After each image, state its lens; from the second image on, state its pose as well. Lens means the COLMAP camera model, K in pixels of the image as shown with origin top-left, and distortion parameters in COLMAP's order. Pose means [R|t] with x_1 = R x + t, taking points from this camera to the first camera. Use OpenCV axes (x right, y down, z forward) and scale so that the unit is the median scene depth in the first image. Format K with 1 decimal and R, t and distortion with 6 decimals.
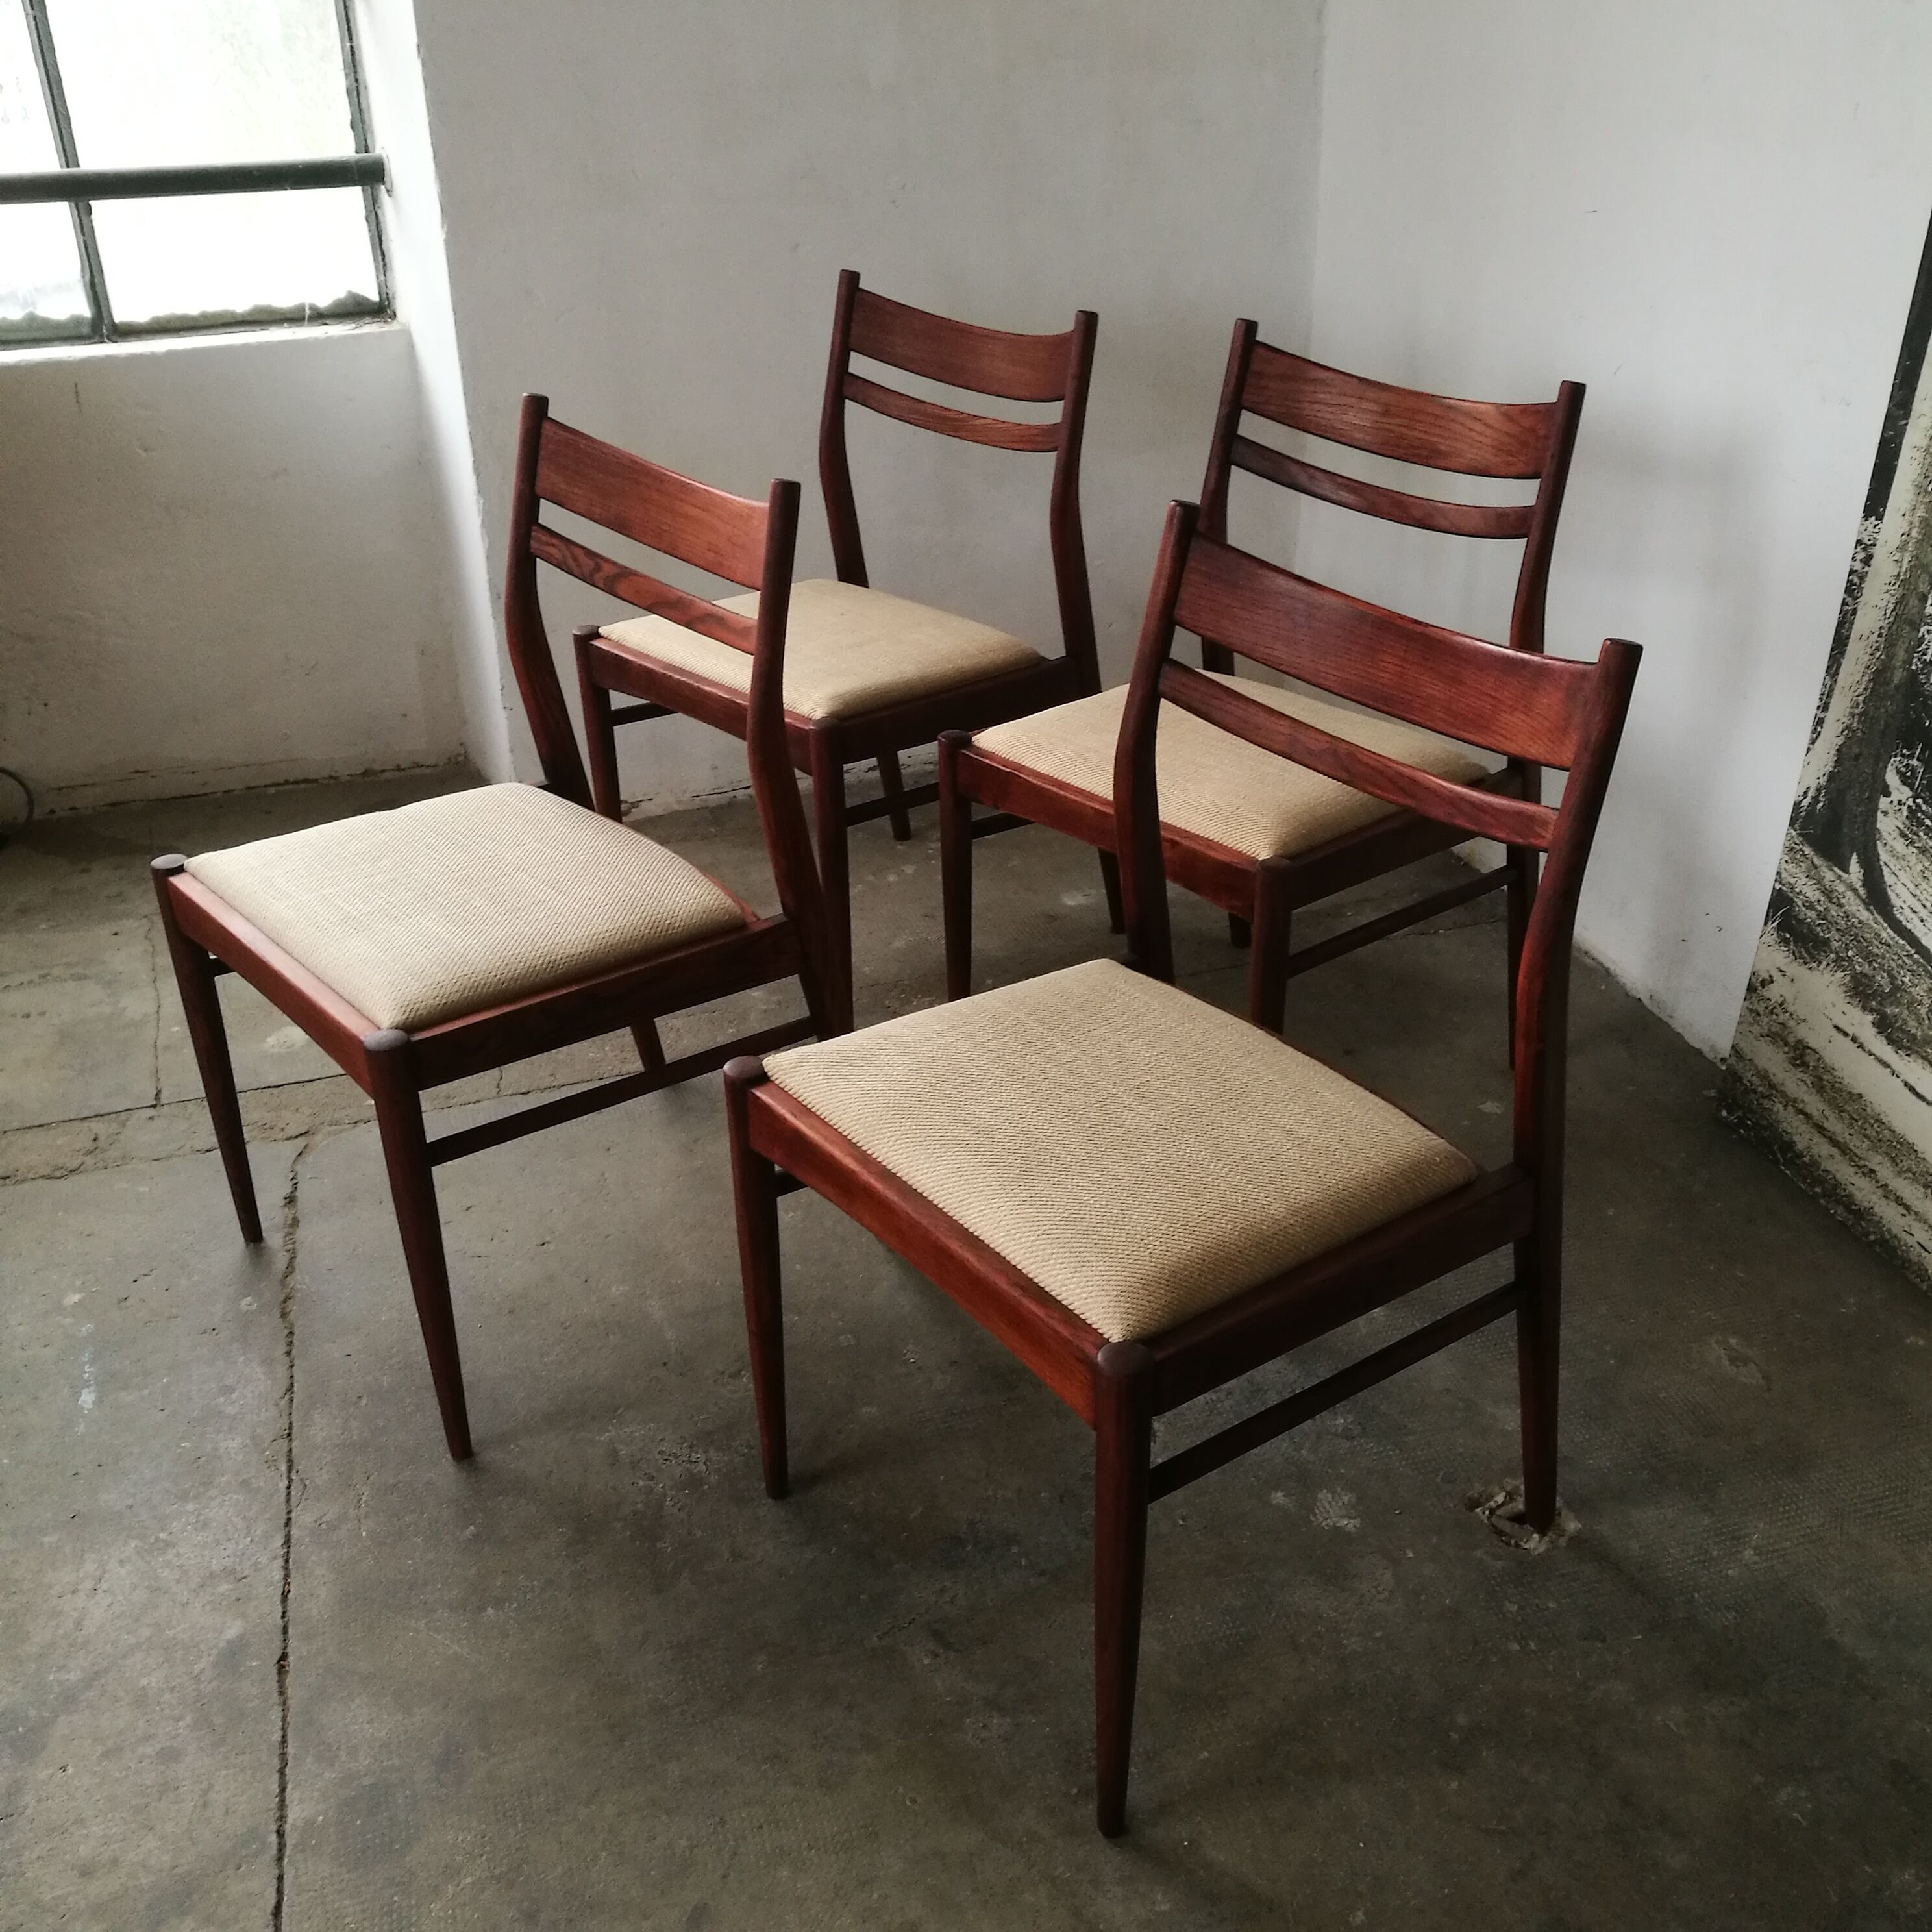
lens RADIAL K [[2007.2, 0, 985.8], [0, 2007.2, 969.3], [0, 0, 1]] dist [-0.107057, 0.164203]
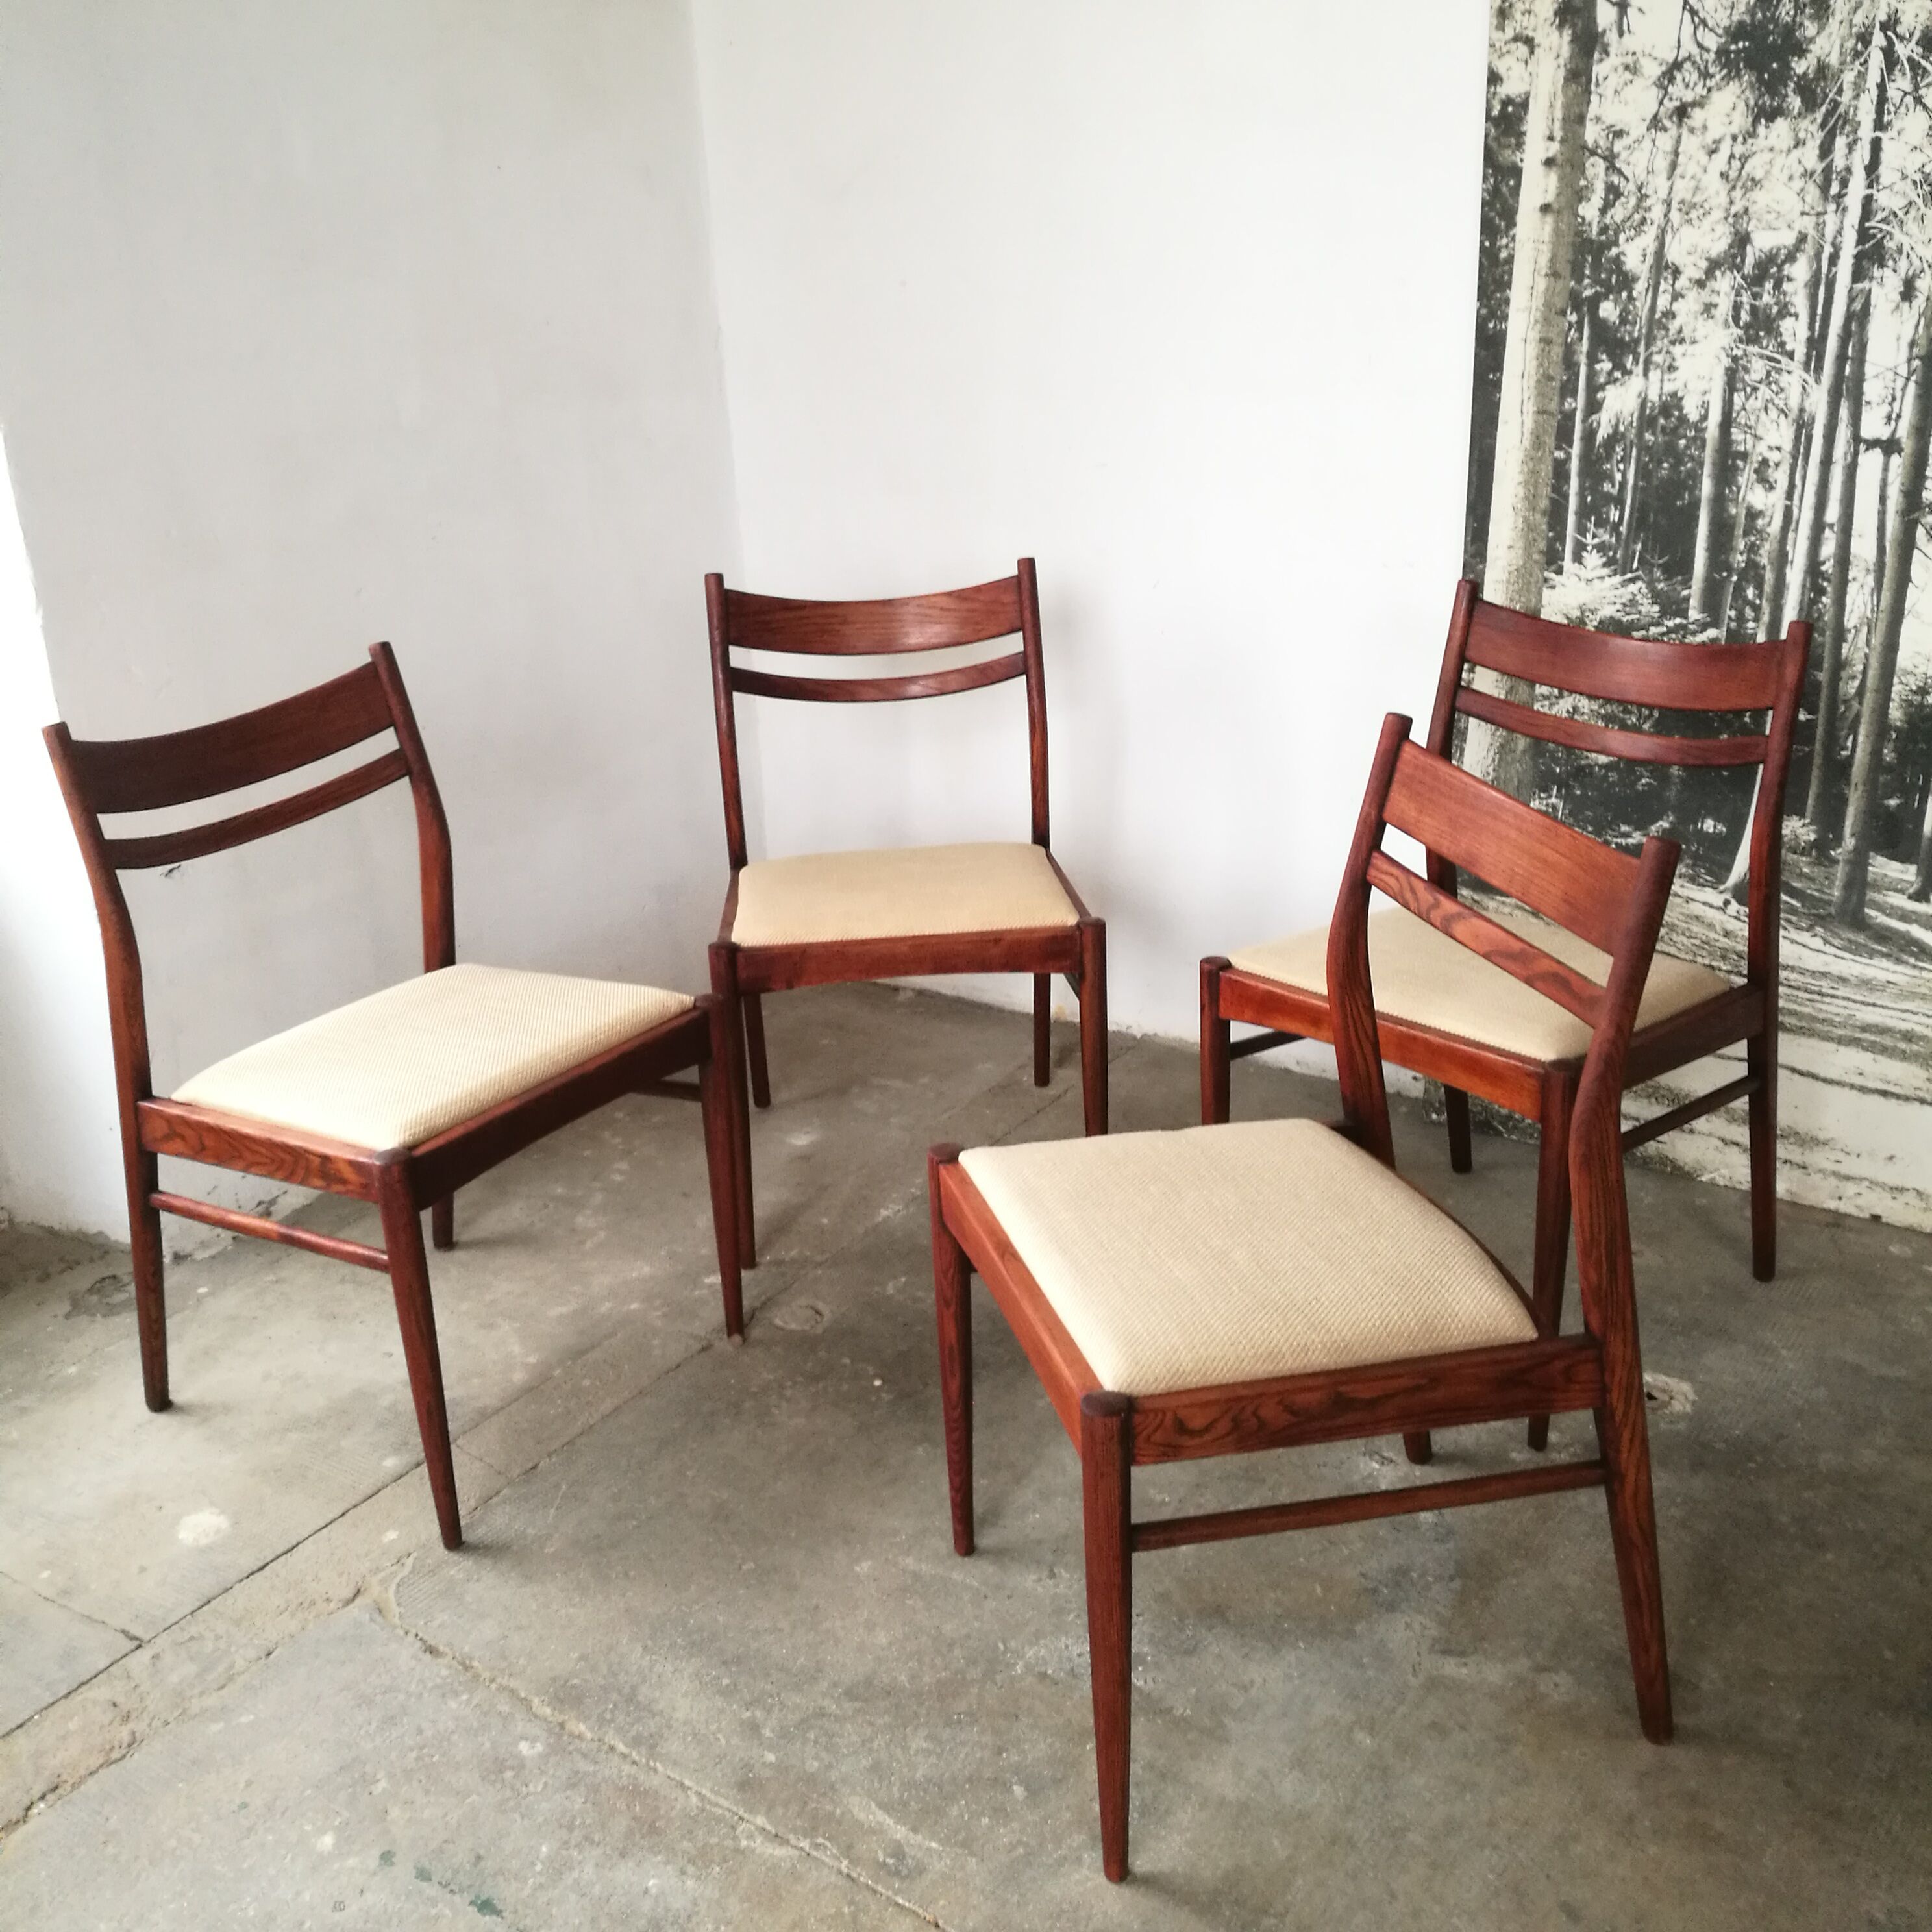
lens RADIAL K [[1972.6, 0, 994.3], [0, 1972.6, 969.0], [0, 0, 1]] dist [-0.083489, 0.164789]
pose [[0.790573, -0.234474, 0.565699, -0.609655], [0.322753, 0.944610, -0.059525, -0.037327], [-0.520408, 0.229640, 0.822460, 0.107450]]
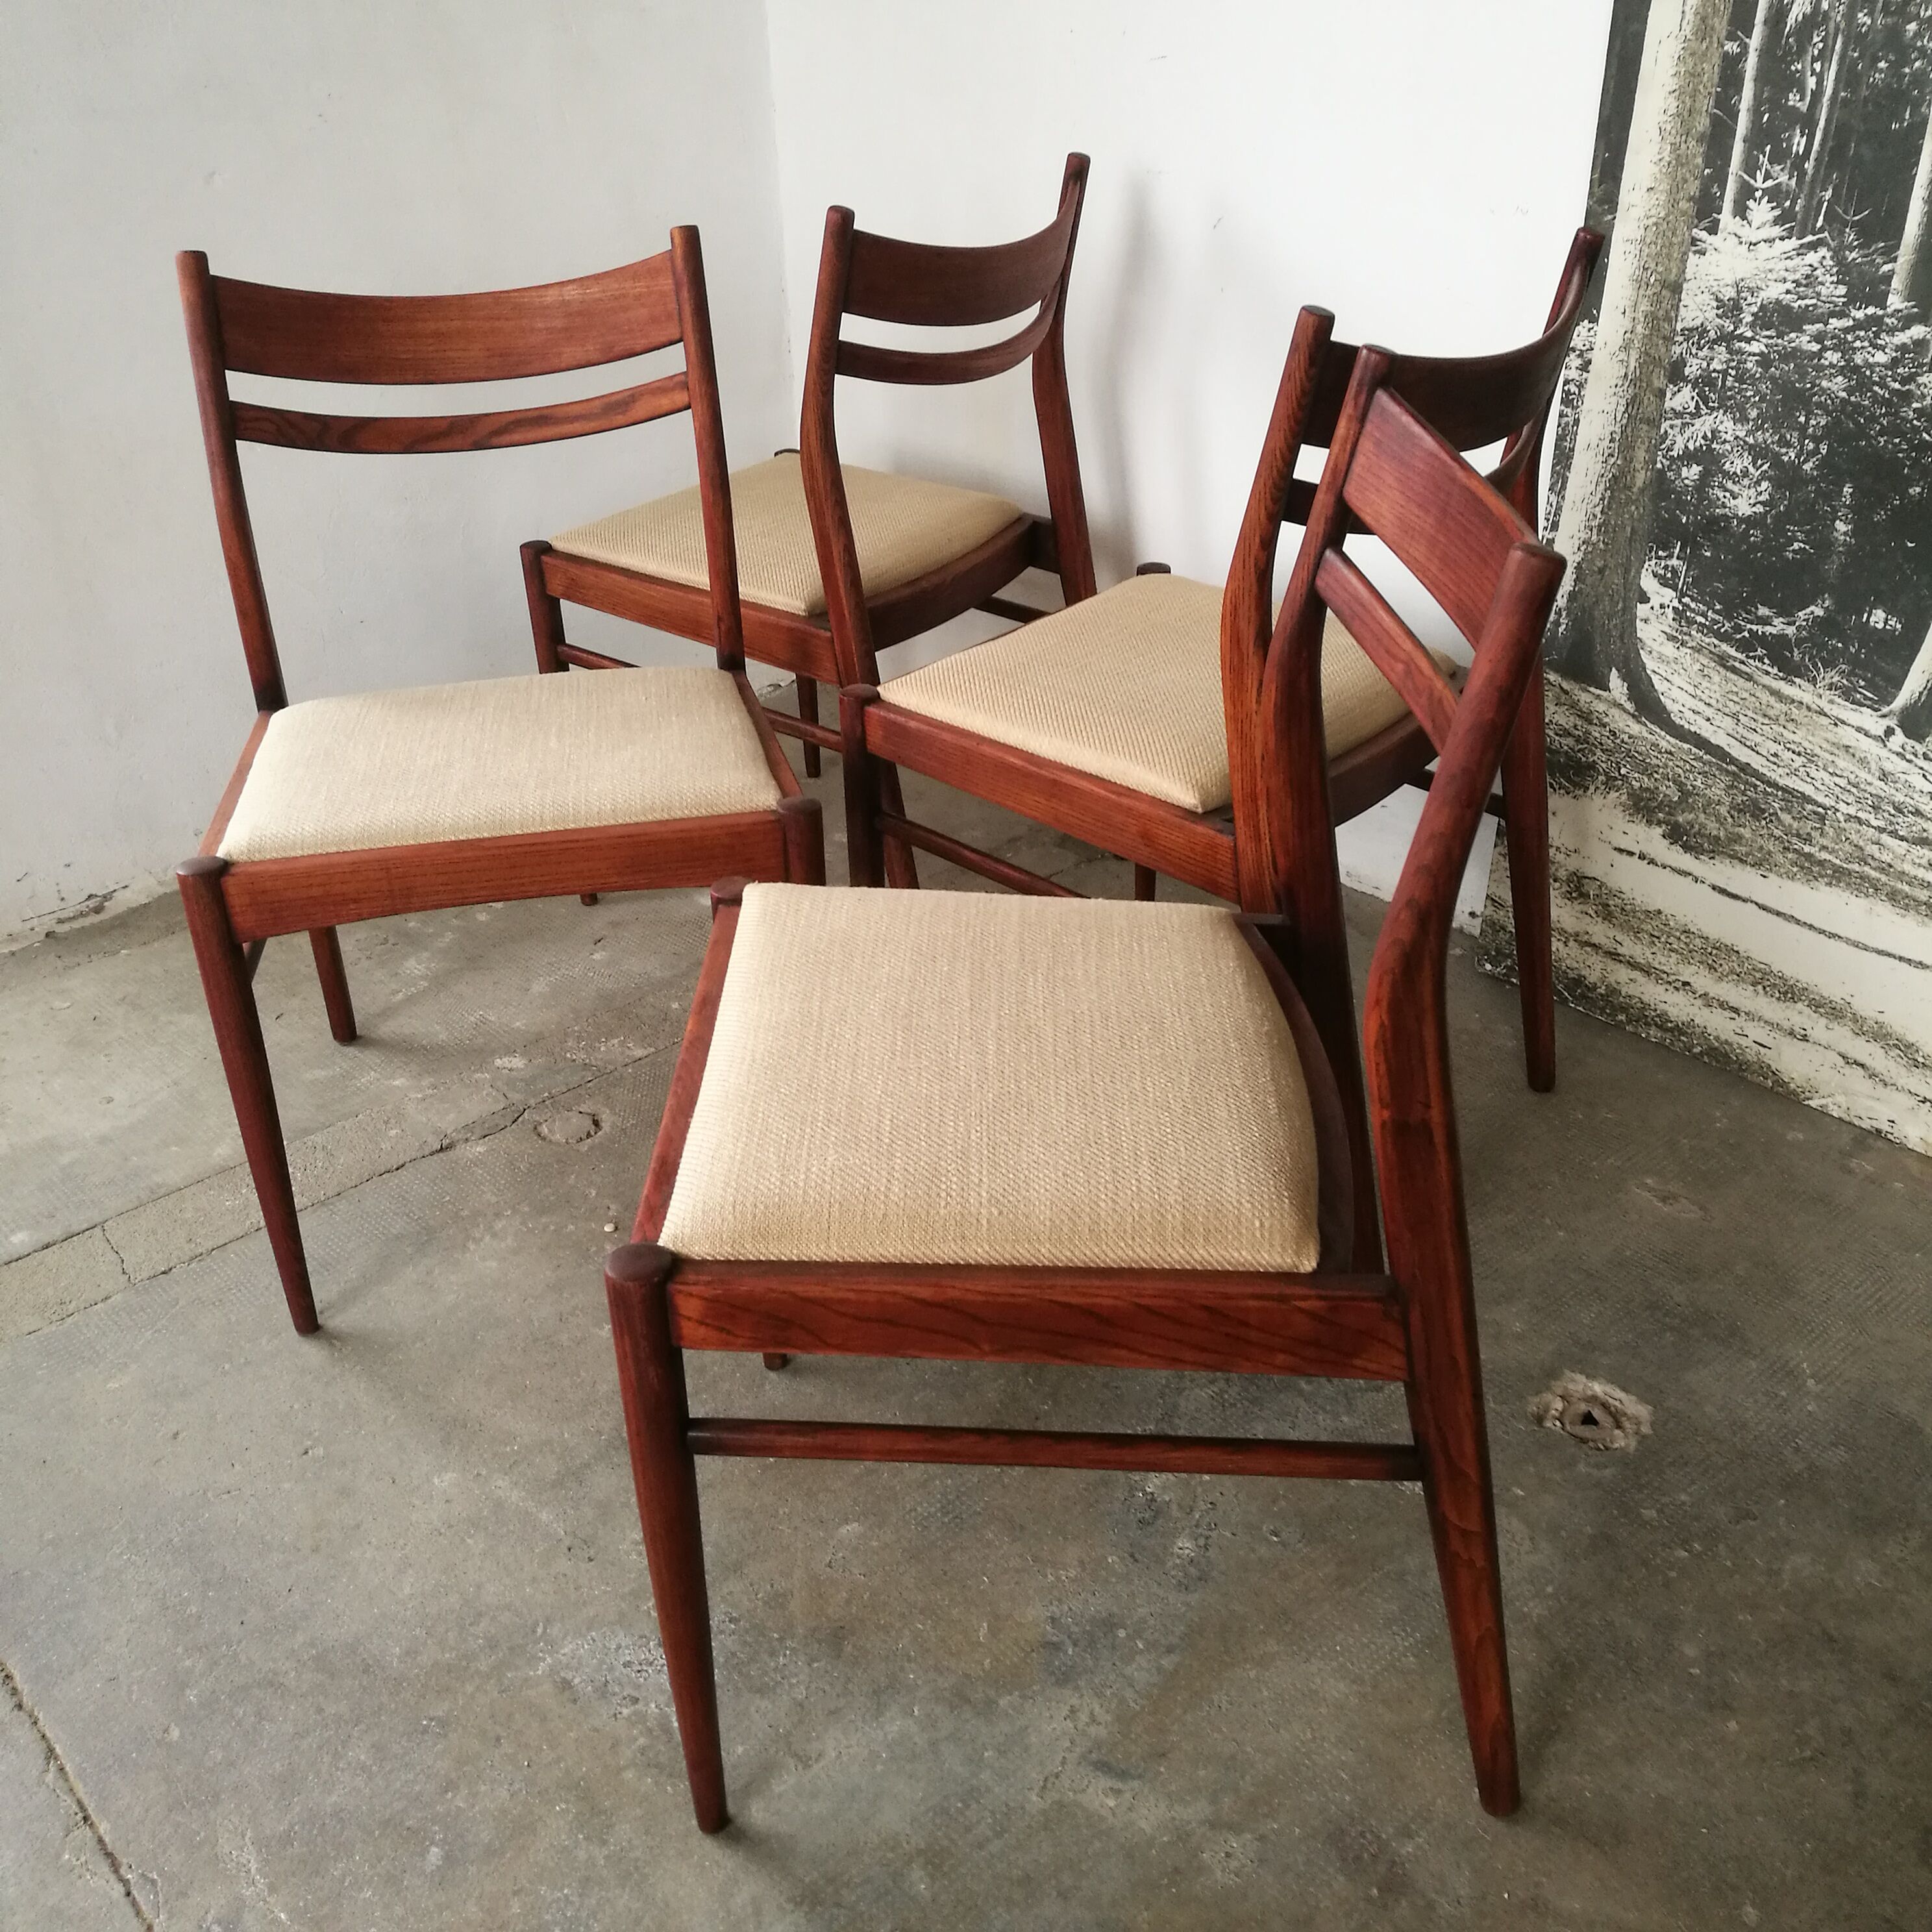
lens RADIAL K [[2003.0, 0, 980.6], [0, 2003.0, 962.7], [0, 0, 1]] dist [-0.093354, 0.148011]
pose [[0.909458, -0.205503, 0.361461, -0.231652], [0.210301, 0.977278, 0.026487, -0.008425], [-0.358691, 0.051927, 0.932011, 0.208778]]
